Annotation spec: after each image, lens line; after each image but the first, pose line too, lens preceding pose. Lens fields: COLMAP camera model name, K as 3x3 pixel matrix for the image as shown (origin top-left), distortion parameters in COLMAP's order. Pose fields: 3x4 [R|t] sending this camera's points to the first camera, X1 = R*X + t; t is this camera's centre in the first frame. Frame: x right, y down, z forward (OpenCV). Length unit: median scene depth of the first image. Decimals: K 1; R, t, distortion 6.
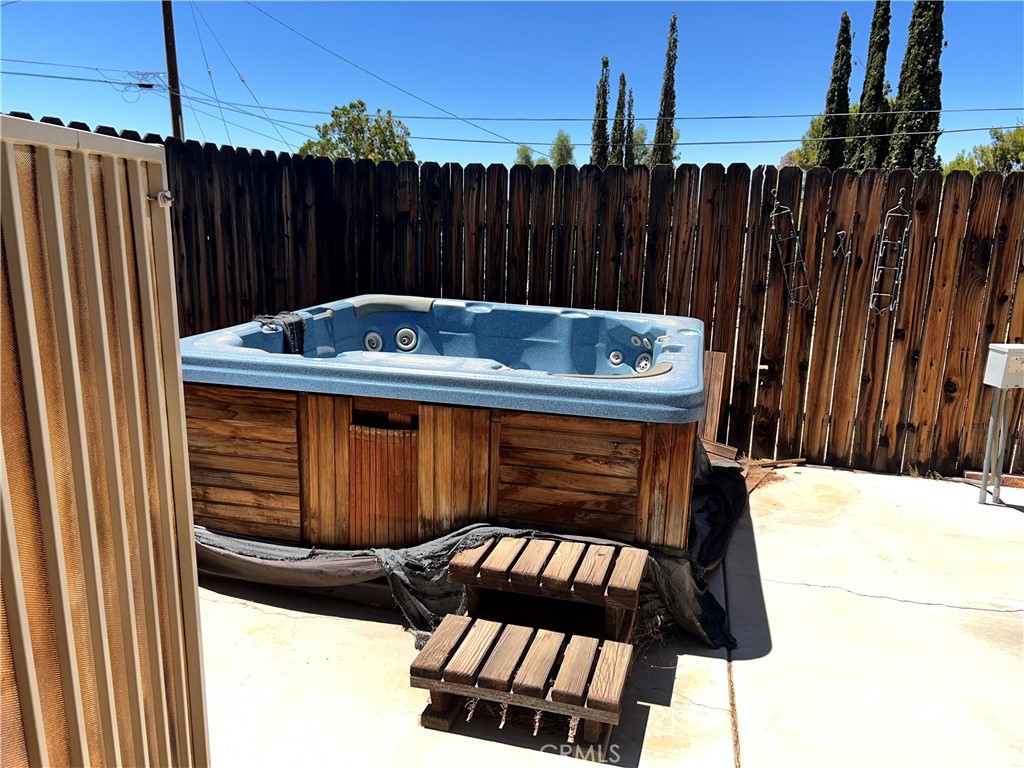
lens RADIAL K [[780.5, 0, 512.0], [0, 780.5, 384.0], [0, 0, 1]] dist [0.000488, 0.000060]
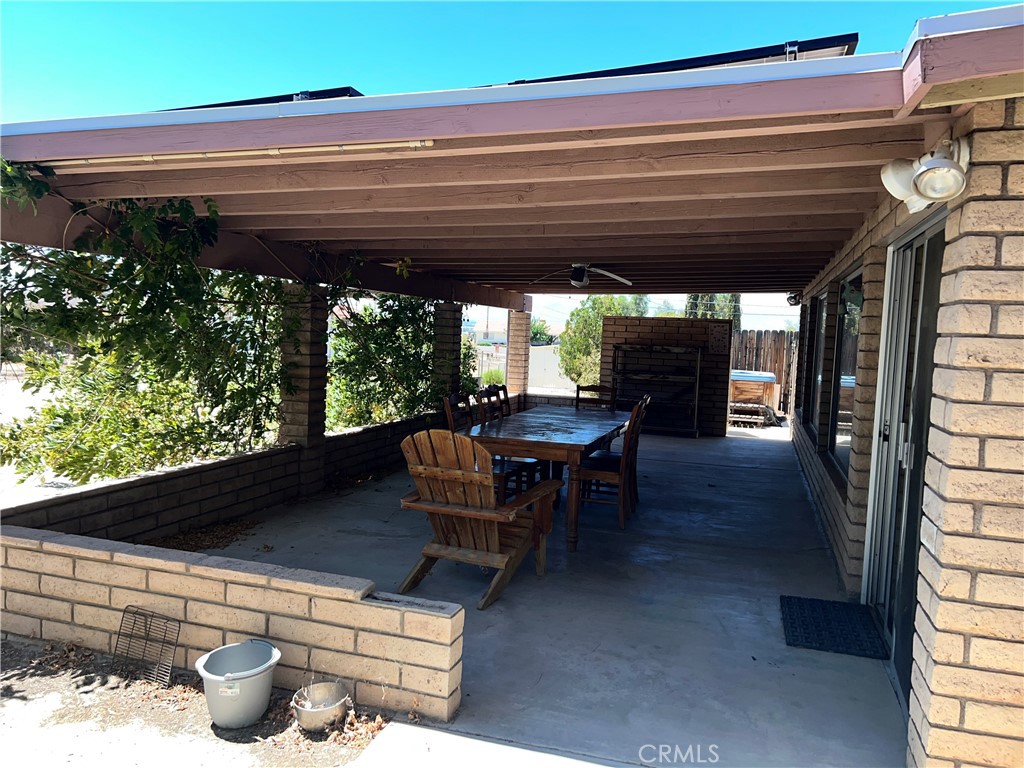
lens RADIAL K [[780.5, 0, 512.0], [0, 780.5, 384.0], [0, 0, 1]] dist [0.000488, 0.000060]
pose [[0.997798, 0.018943, -0.063568, -0.910277], [-0.029272, 0.985737, -0.165728, 0.754271], [0.059522, 0.167224, 0.984121, -3.258487]]
